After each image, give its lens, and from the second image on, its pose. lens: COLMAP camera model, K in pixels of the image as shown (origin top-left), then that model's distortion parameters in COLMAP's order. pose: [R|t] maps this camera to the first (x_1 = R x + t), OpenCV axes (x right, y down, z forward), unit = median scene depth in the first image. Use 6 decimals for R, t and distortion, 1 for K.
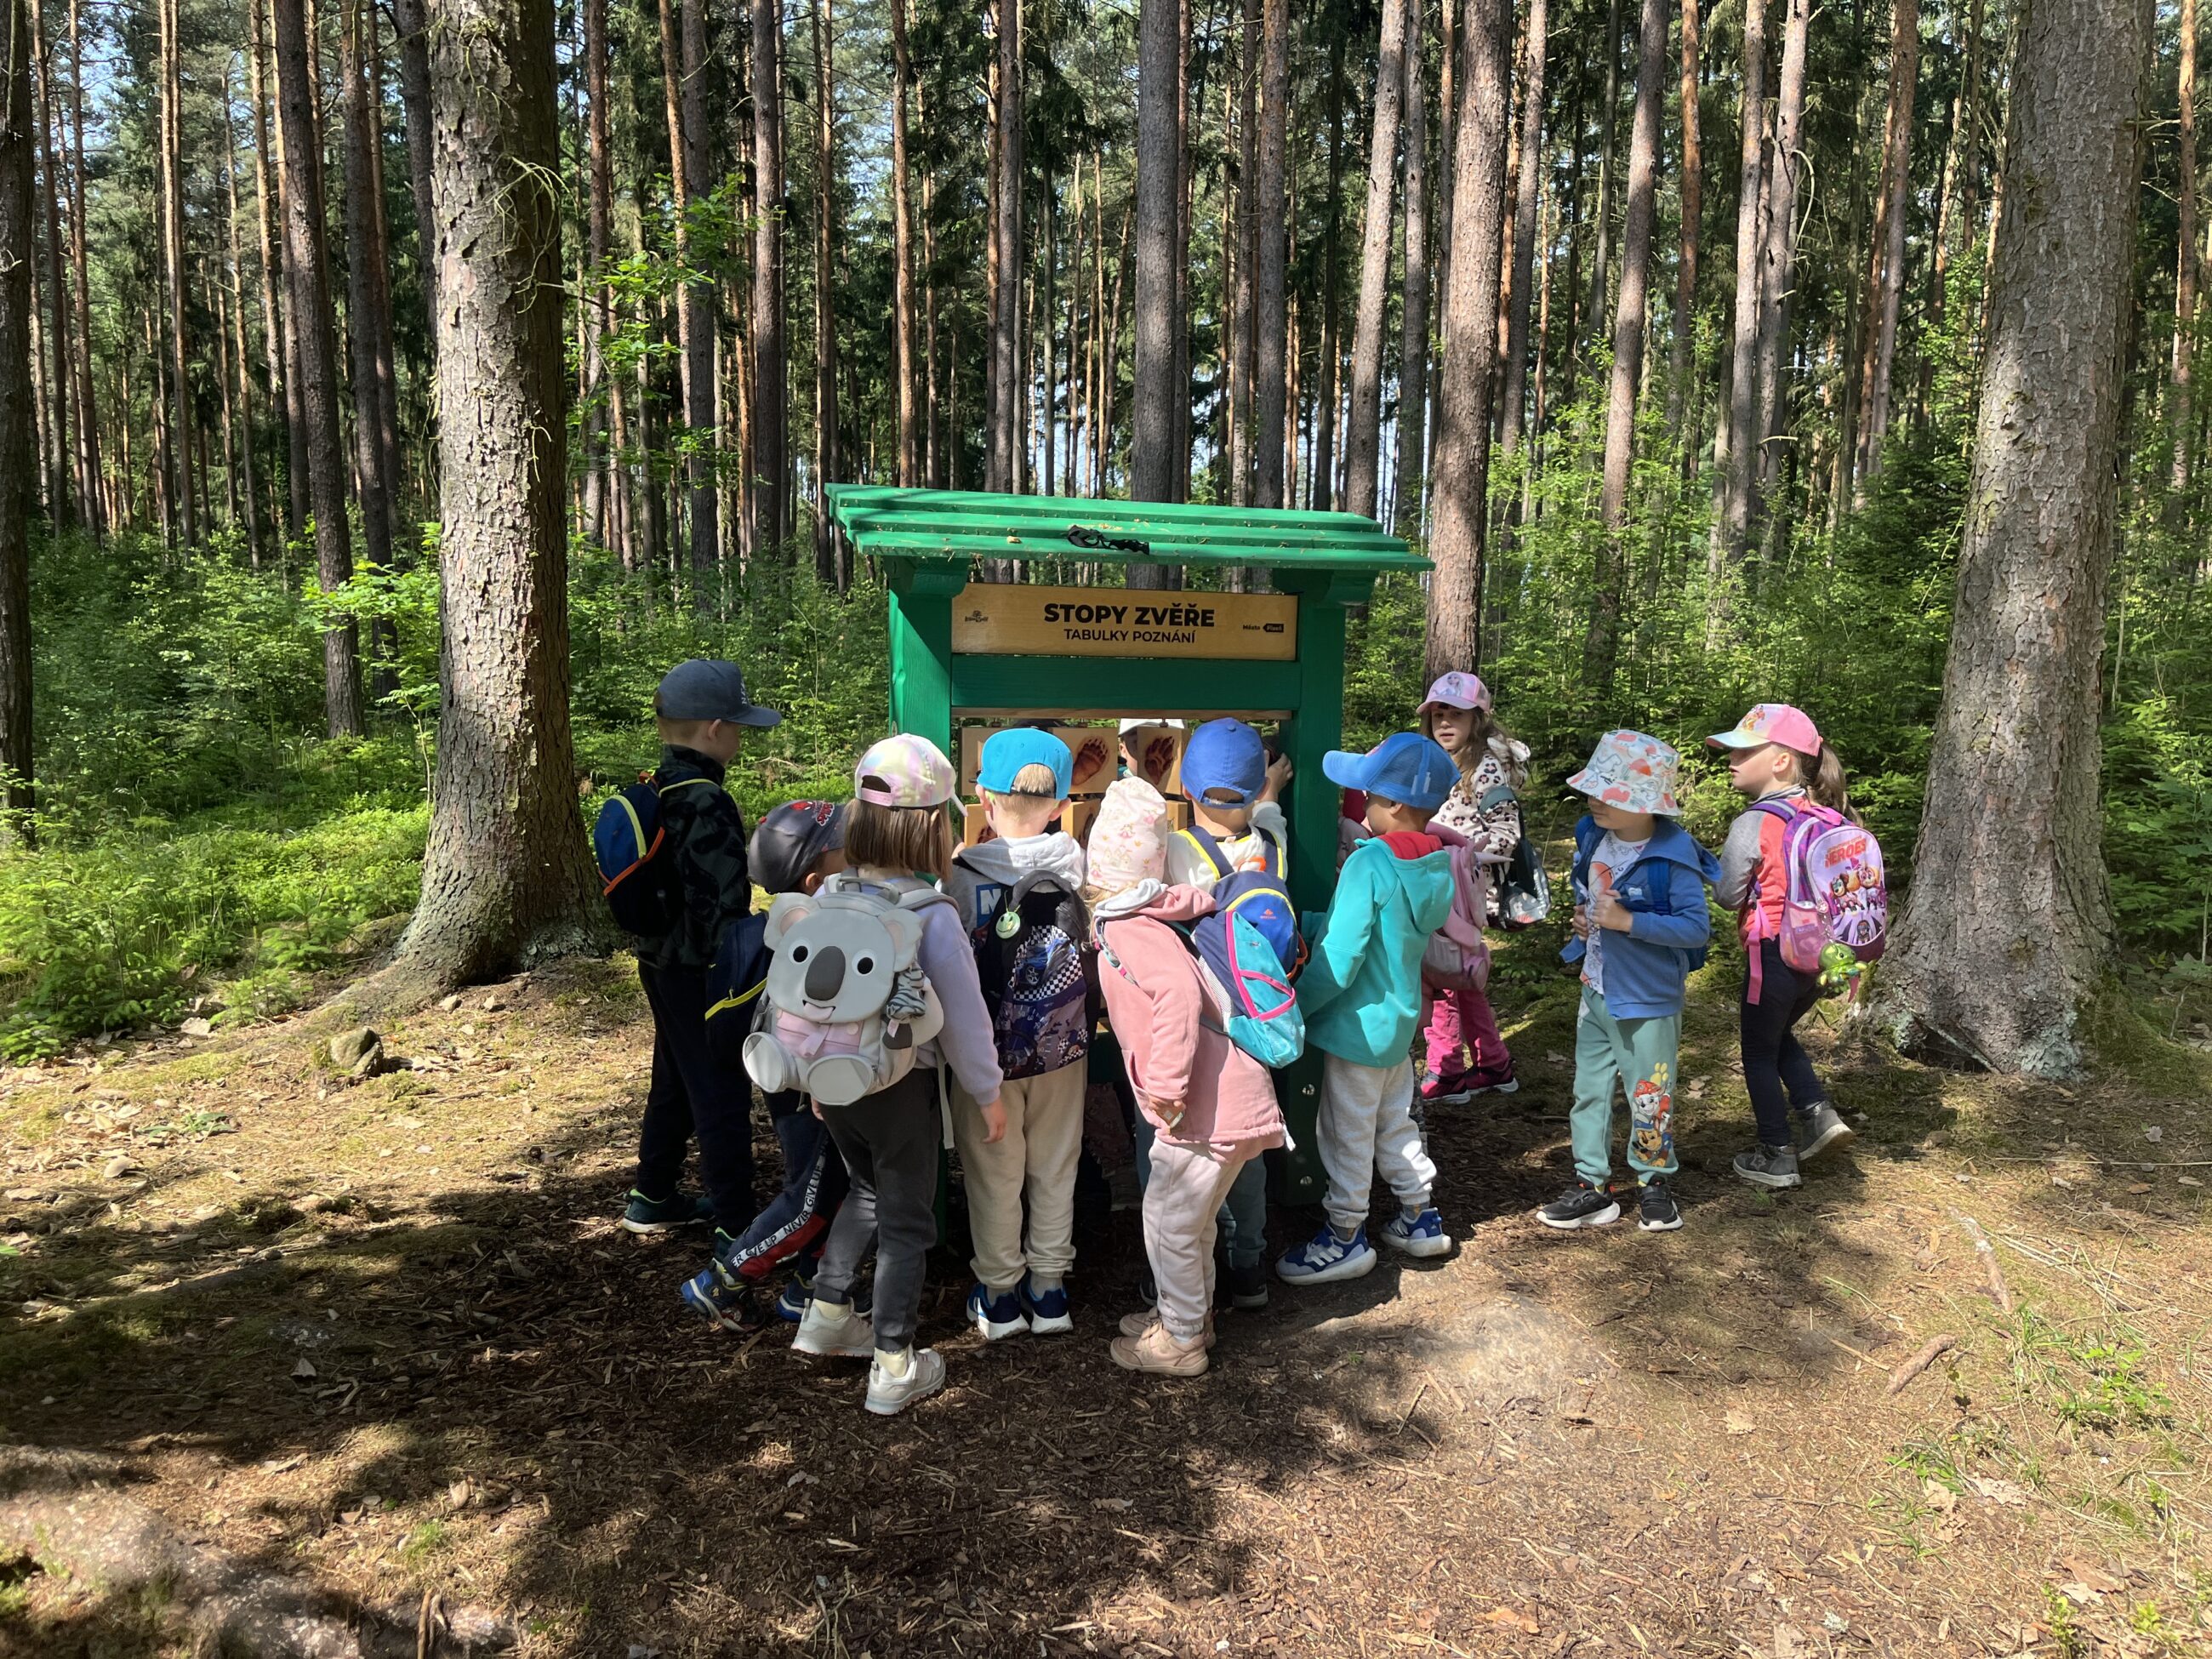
lens RADIAL K [[1630.2, 0, 1107.3], [0, 1630.2, 846.2], [0, 0, 1]] dist [0.093743, -0.136851]
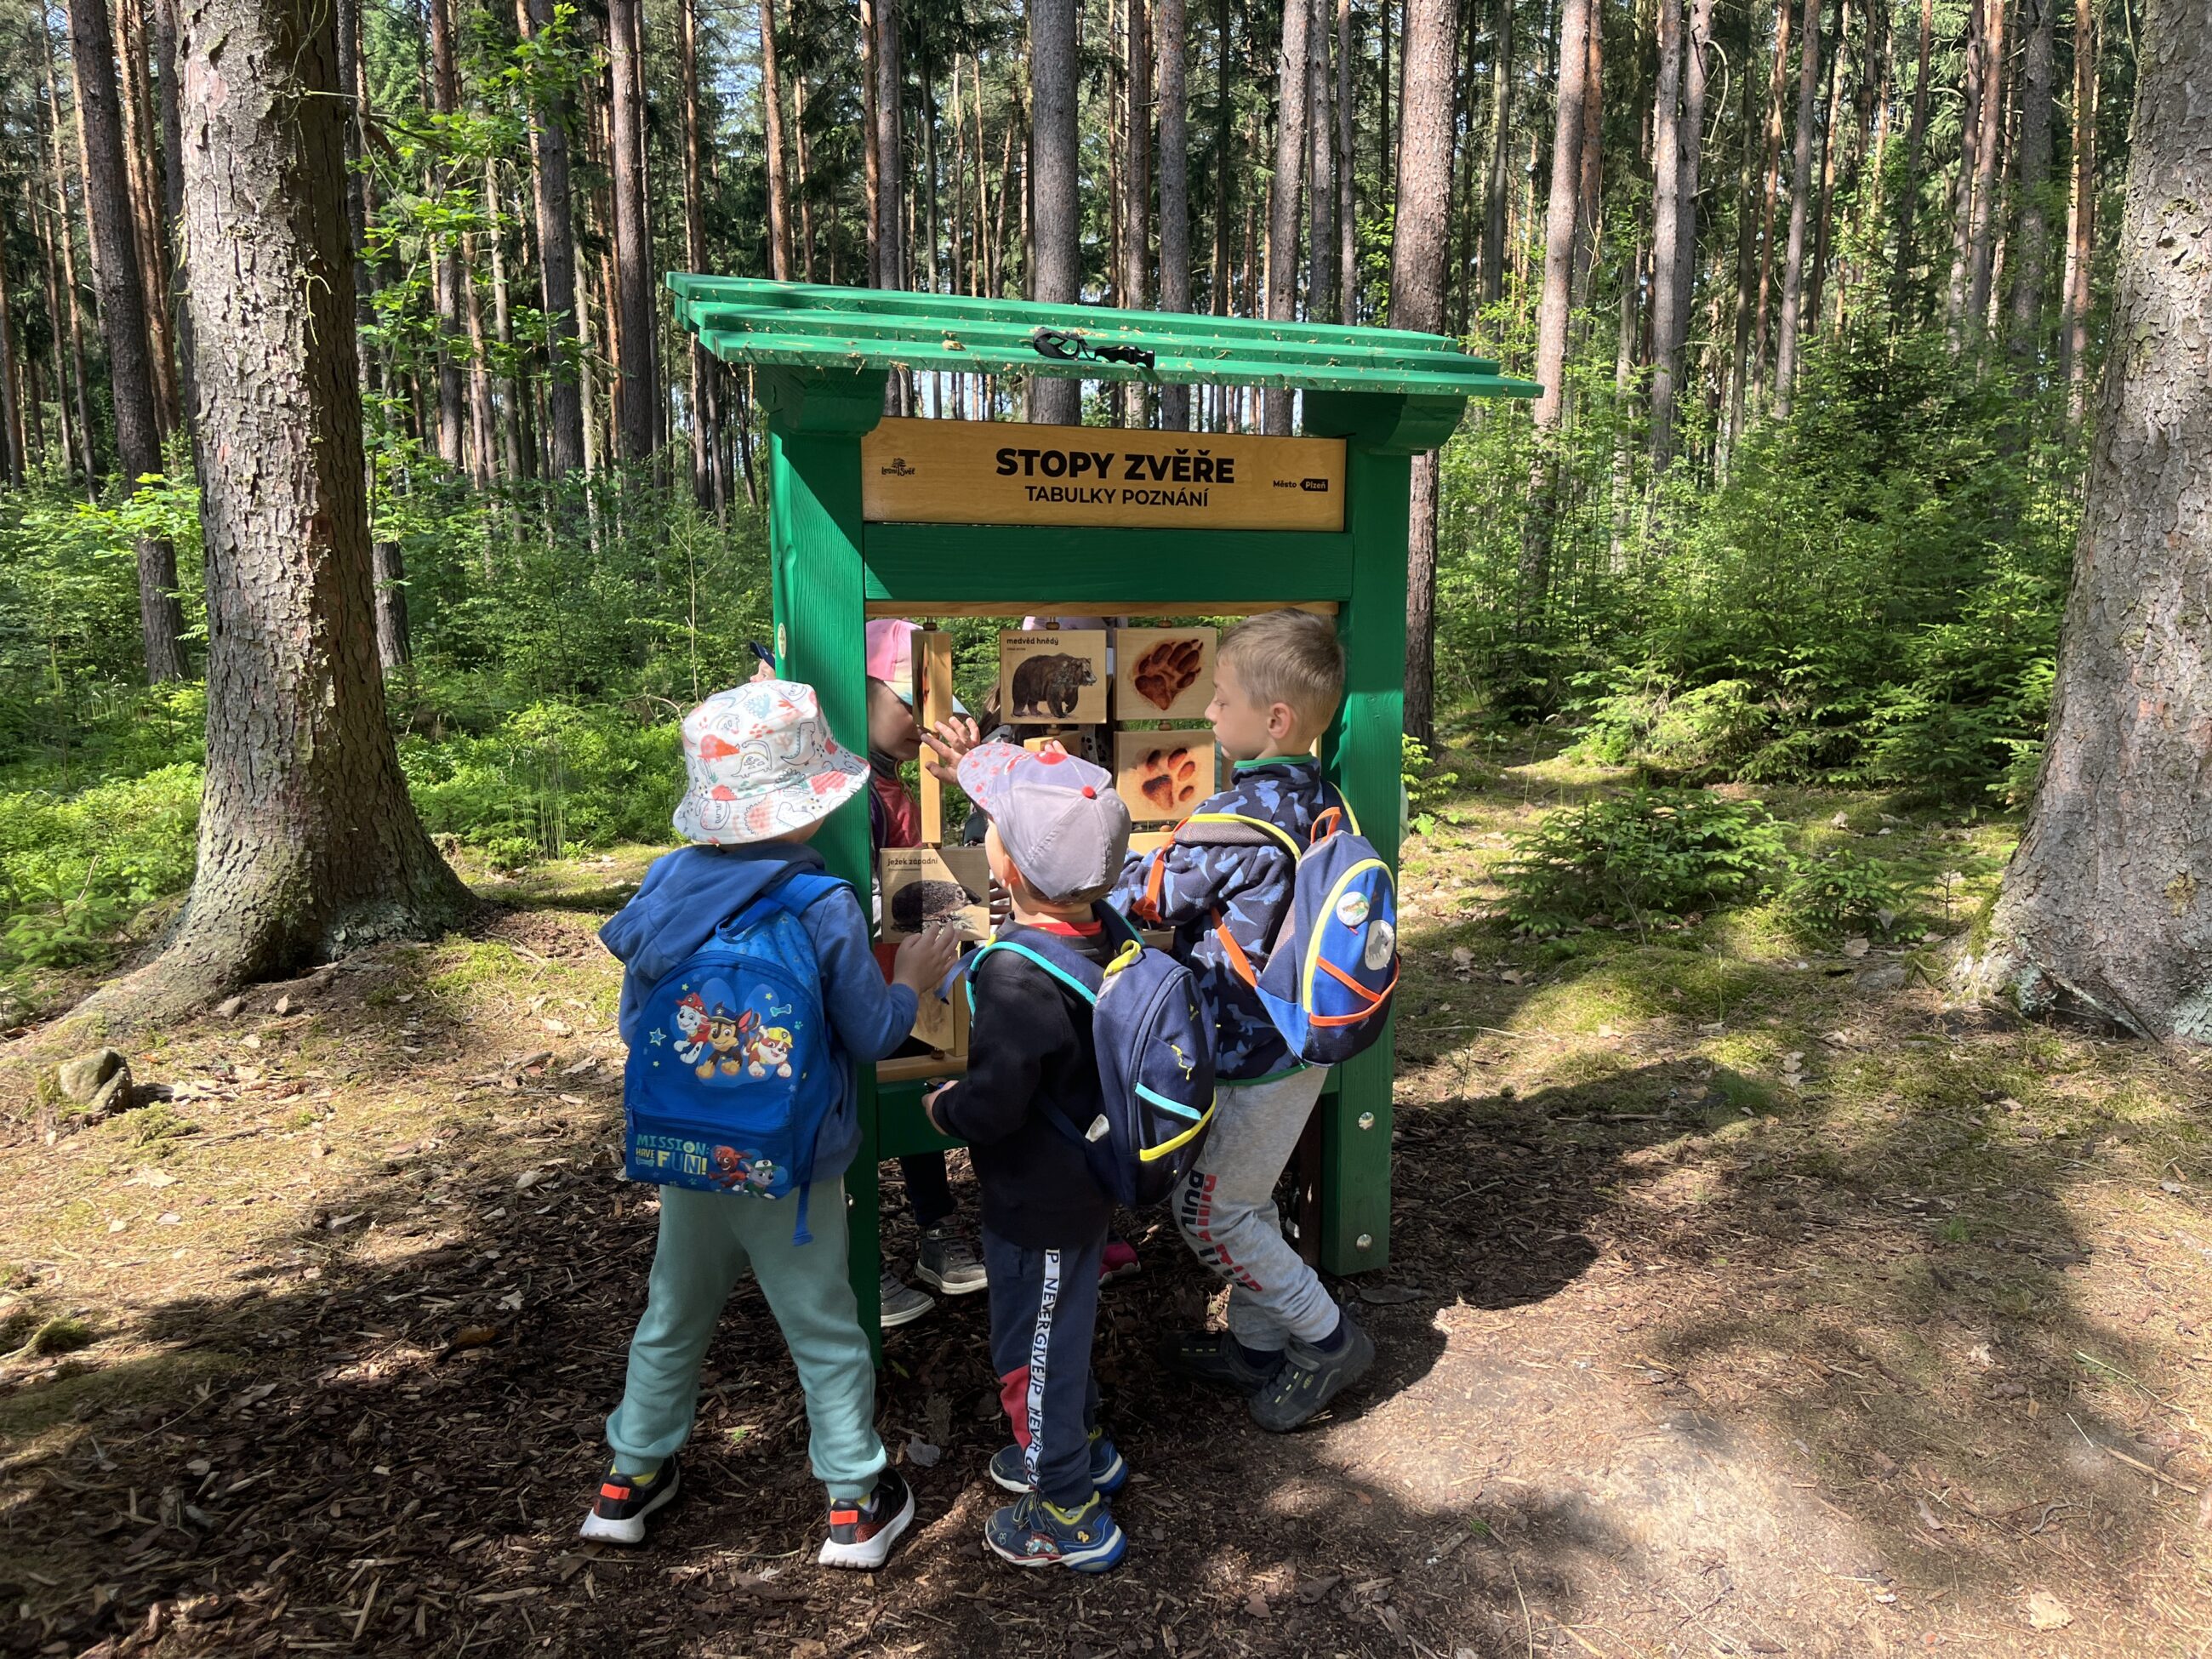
lens RADIAL K [[1630.2, 0, 1107.3], [0, 1630.2, 846.2], [0, 0, 1]] dist [0.093743, -0.136851]
pose [[0.997712, -0.027741, 0.061651, -0.022204], [0.025224, 0.998831, 0.041233, -0.004599], [-0.062723, -0.039583, 0.997246, 0.170892]]
